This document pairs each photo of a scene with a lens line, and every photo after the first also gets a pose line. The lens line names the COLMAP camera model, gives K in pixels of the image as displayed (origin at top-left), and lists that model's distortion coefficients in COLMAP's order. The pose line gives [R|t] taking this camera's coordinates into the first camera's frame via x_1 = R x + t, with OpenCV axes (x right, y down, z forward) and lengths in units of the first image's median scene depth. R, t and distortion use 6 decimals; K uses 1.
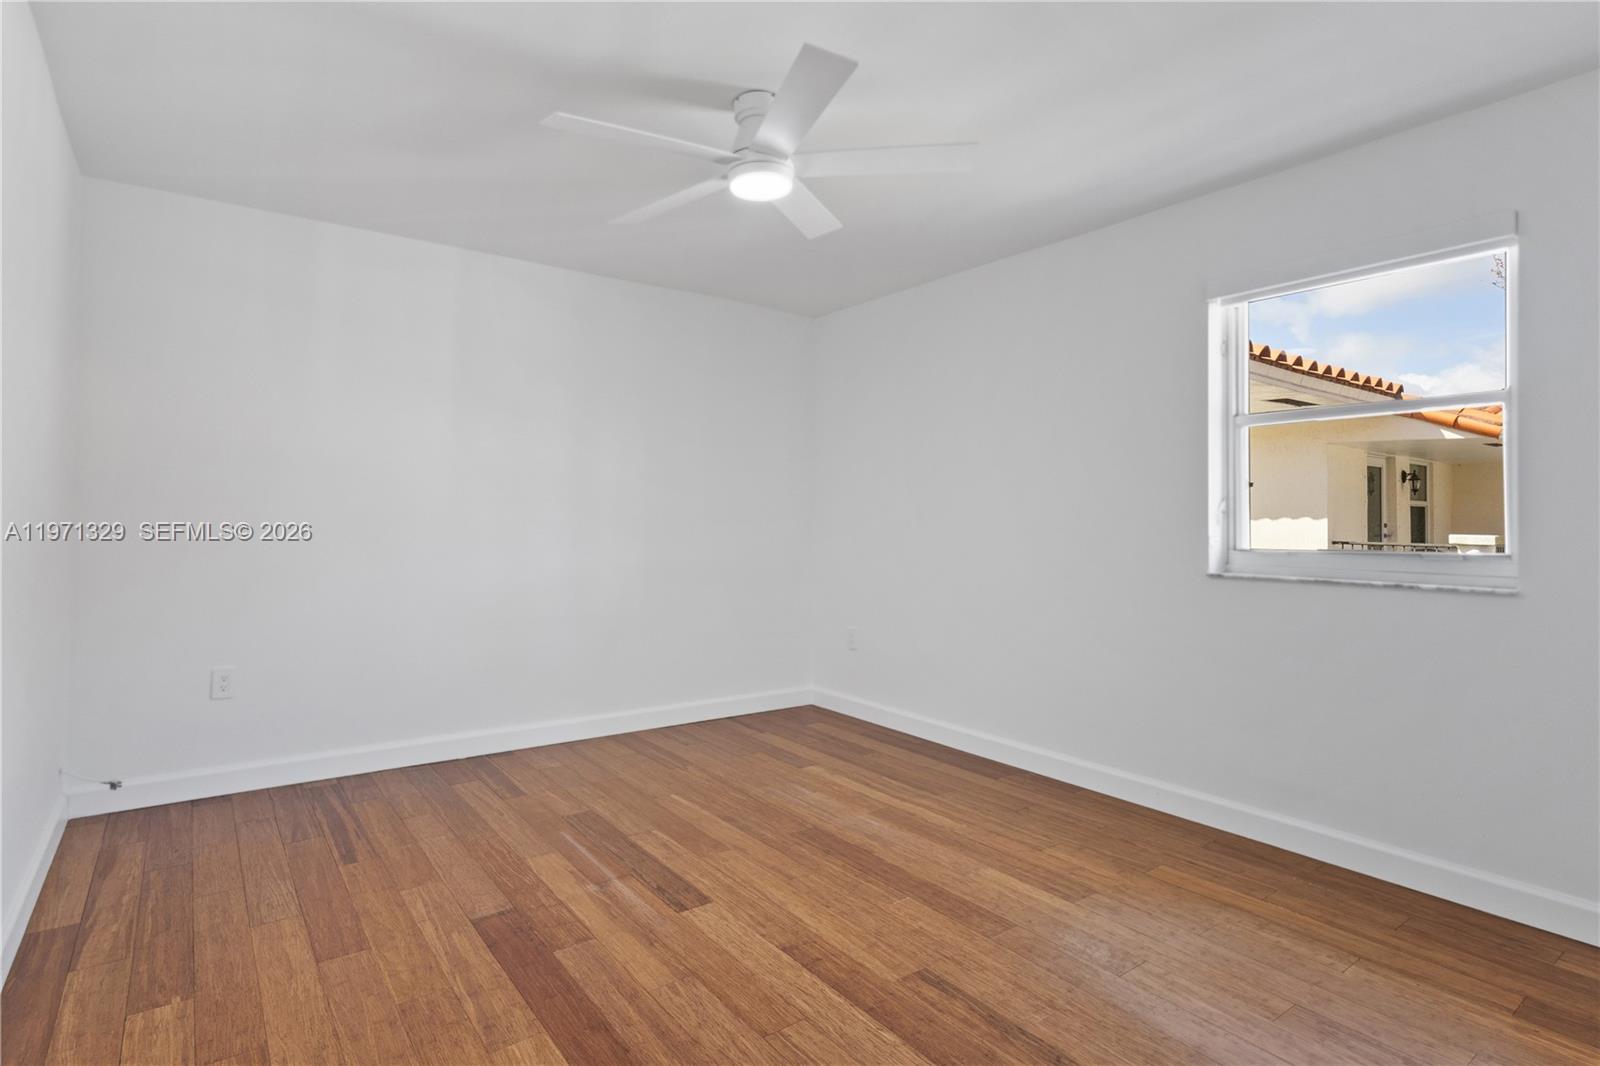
lens RADIAL K [[766.6, 0, 793.2], [0, 766.6, 527.8], [0, 0, 1]] dist [0.004813, 0.000733]
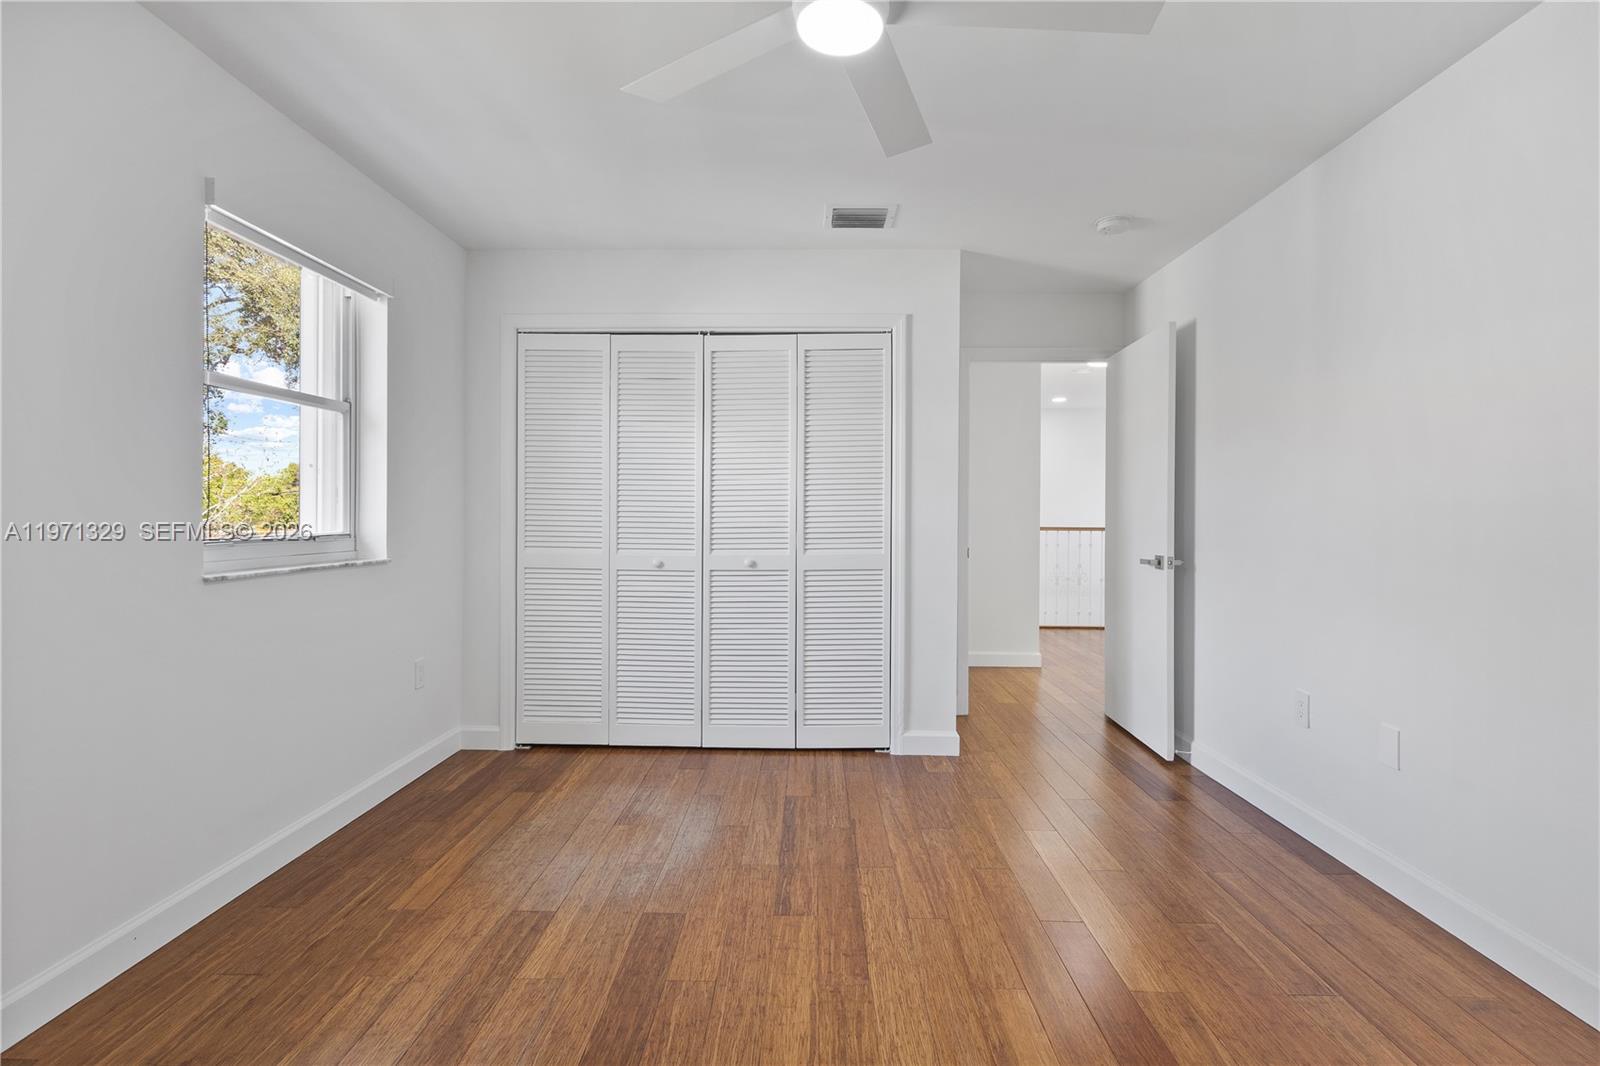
lens RADIAL K [[729.6, 0, 800.0], [0, 729.6, 533.0], [0, 0, 1]] dist [-0.000938, 0.000094]
pose [[-0.778194, -0.029422, 0.627335, -0.467974], [-0.007463, 0.999265, 0.037608, -0.018131], [-0.627980, 0.024584, -0.777841, 1.658790]]
